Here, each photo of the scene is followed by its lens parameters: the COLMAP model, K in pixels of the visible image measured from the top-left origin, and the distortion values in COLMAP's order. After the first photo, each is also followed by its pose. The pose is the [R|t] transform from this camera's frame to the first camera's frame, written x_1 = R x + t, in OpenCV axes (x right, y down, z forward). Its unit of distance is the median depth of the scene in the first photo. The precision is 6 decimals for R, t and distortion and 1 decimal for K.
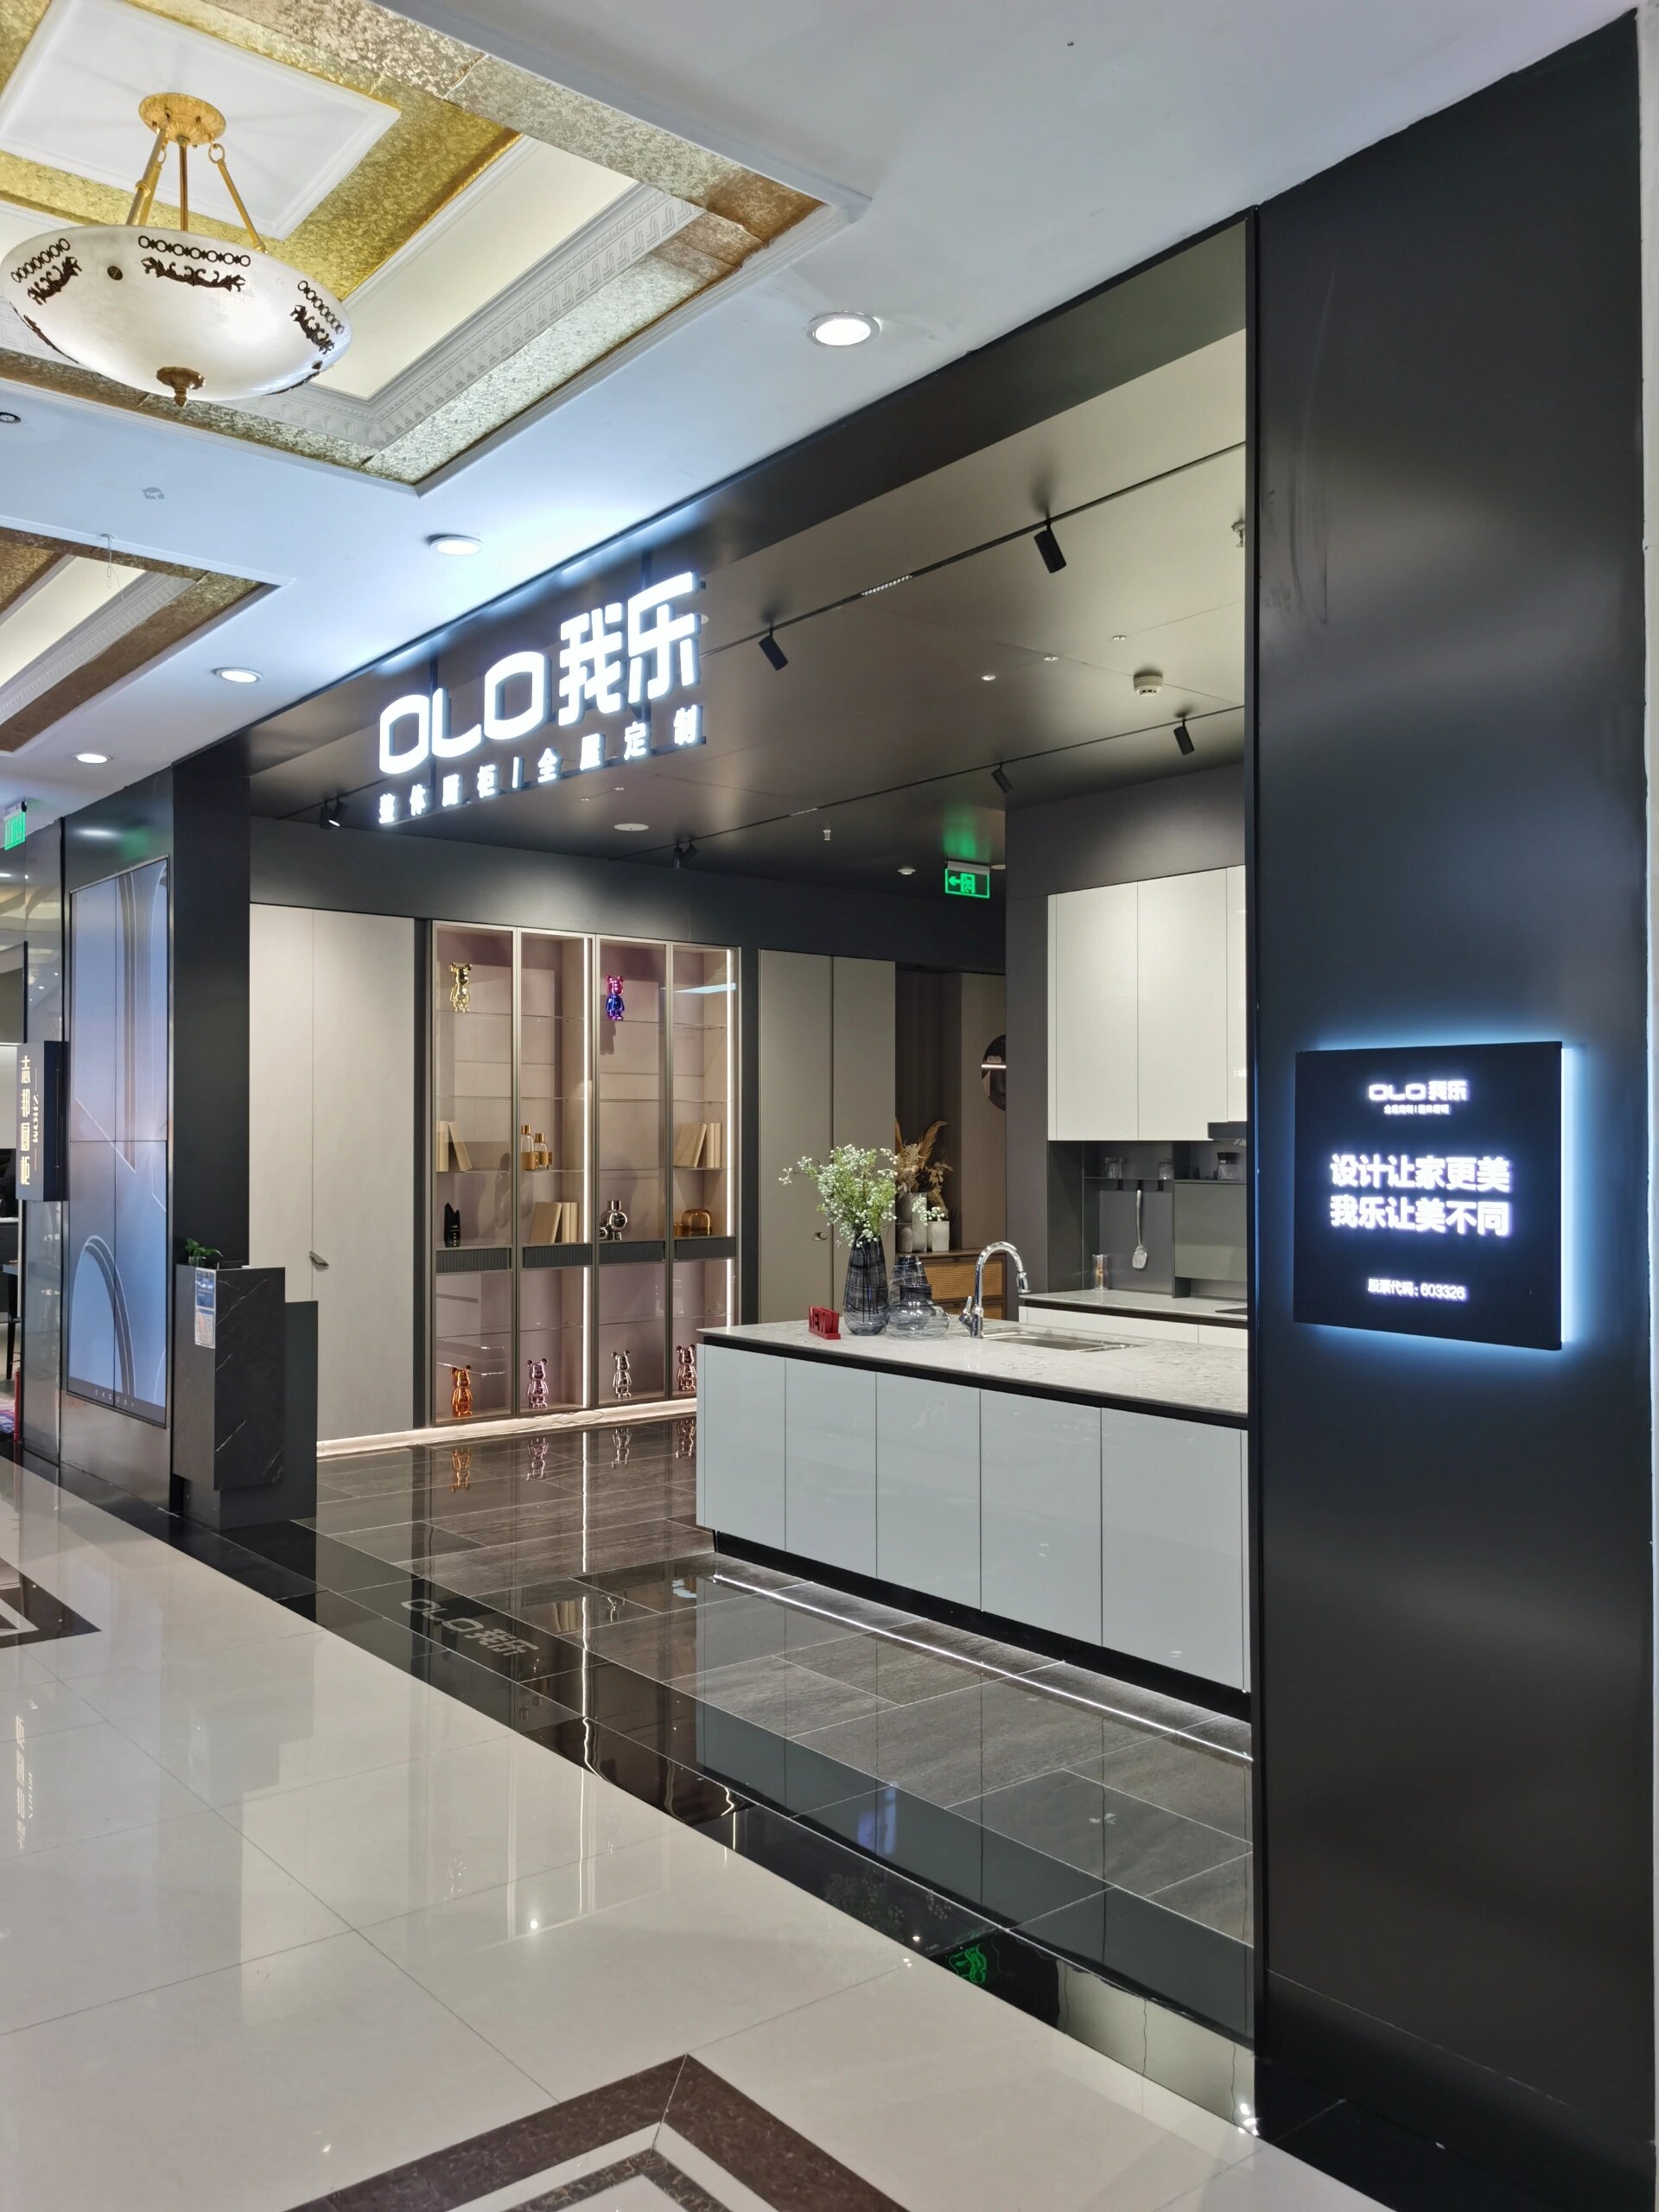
lens RADIAL K [[1692.6, 0, 826.3], [0, 1692.6, 1112.9], [0, 0, 1]] dist [0.001160, -0.005612]
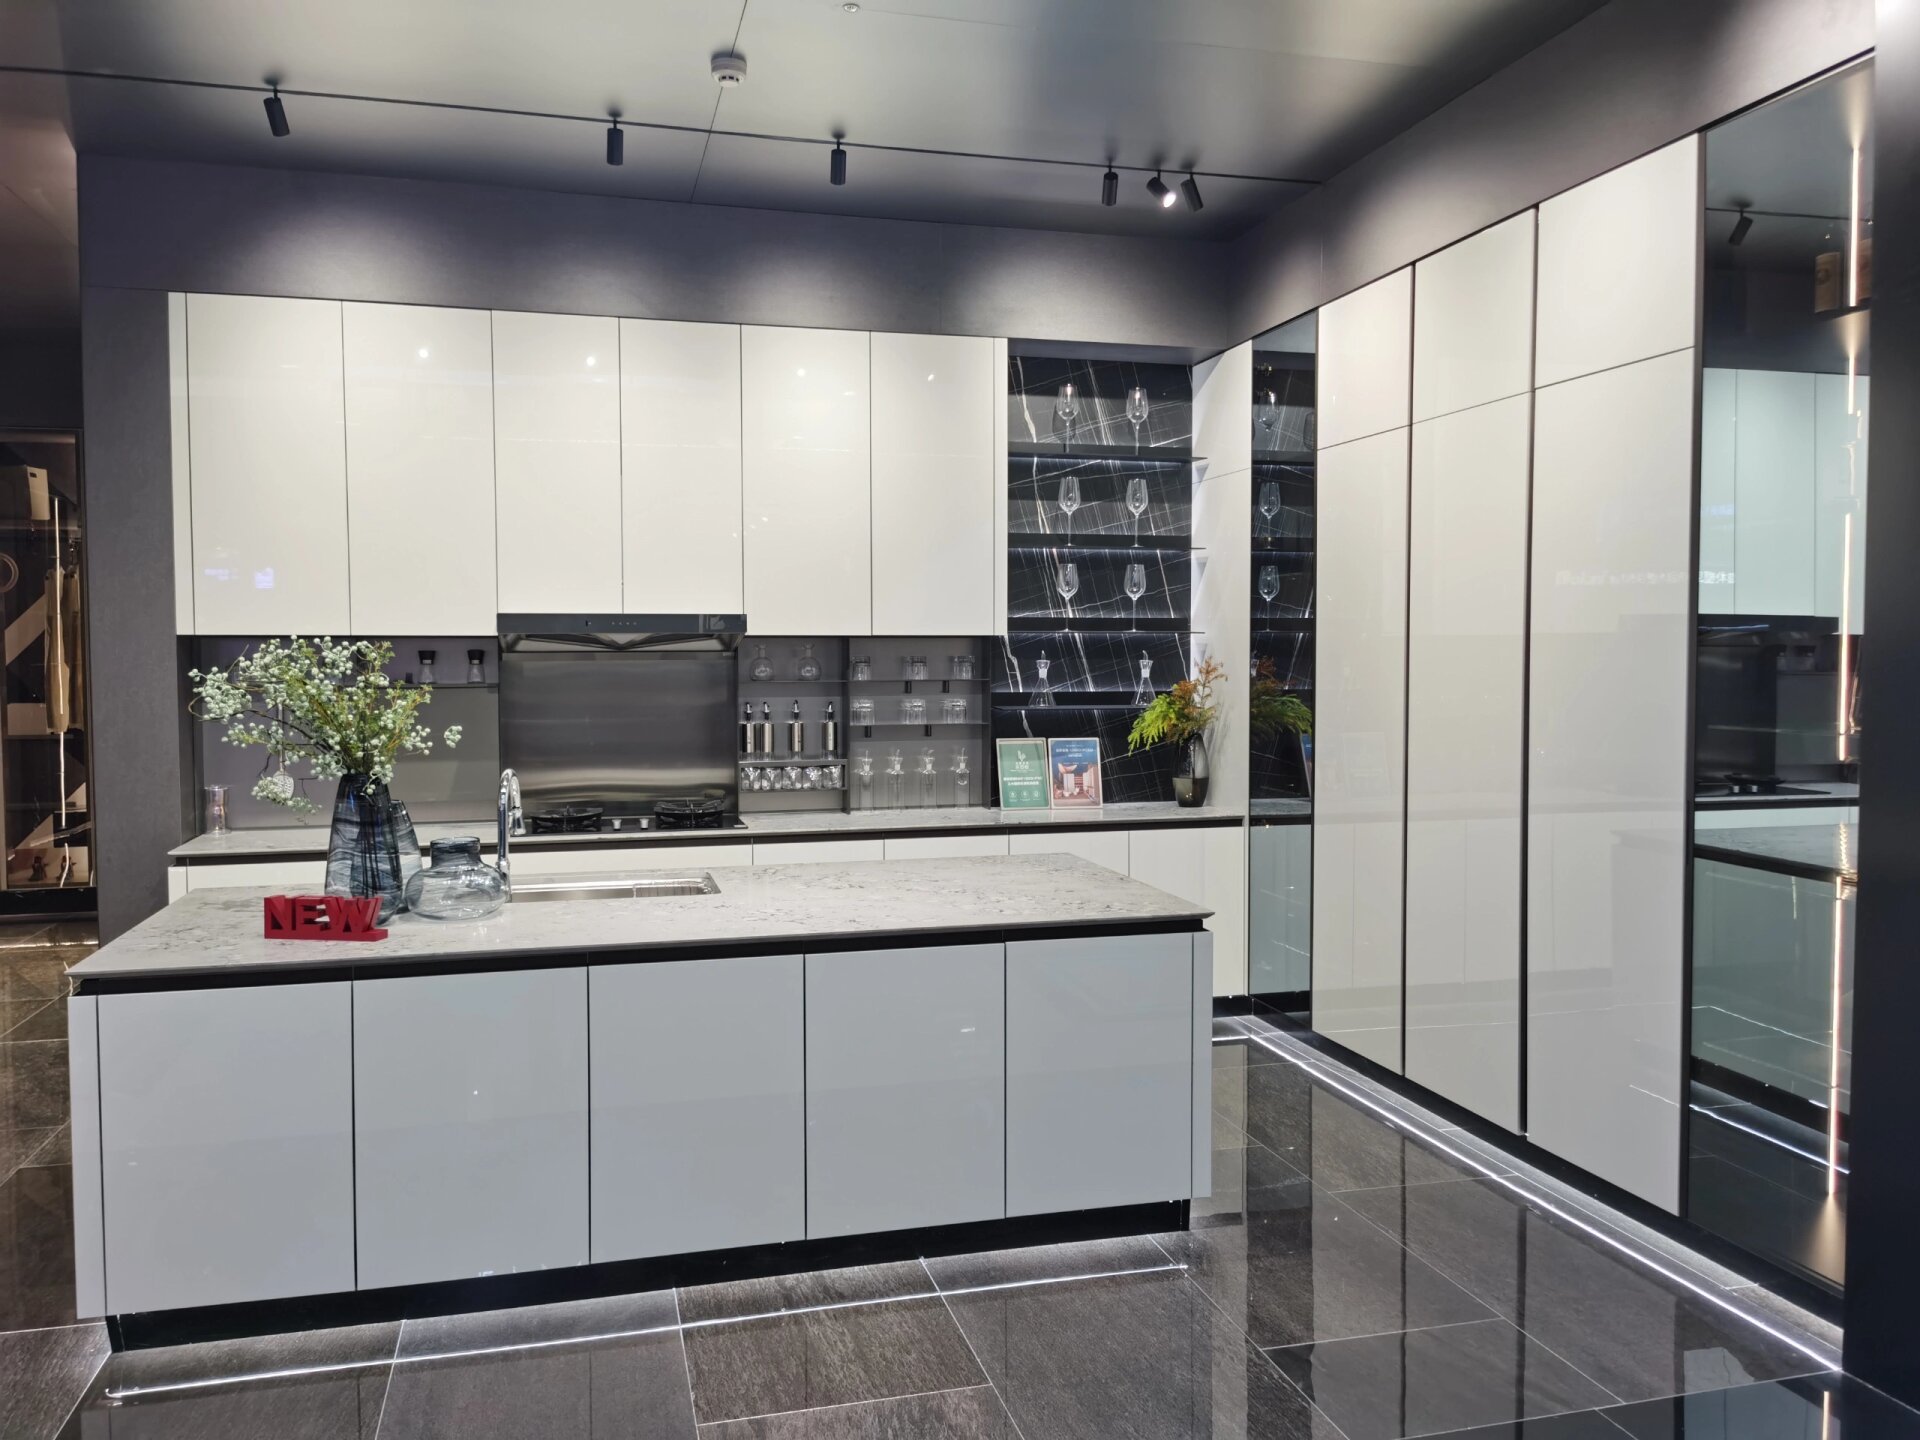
lens RADIAL K [[1469.2, 0, 960.9], [0, 1469.2, 714.3], [0, 0, 1]] dist [0.001160, -0.005612]
pose [[0.406856, -0.042091, 0.912522, -0.471263], [-0.012393, 0.998592, 0.051586, 0.020768], [-0.913408, -0.032297, 0.405761, 0.666999]]
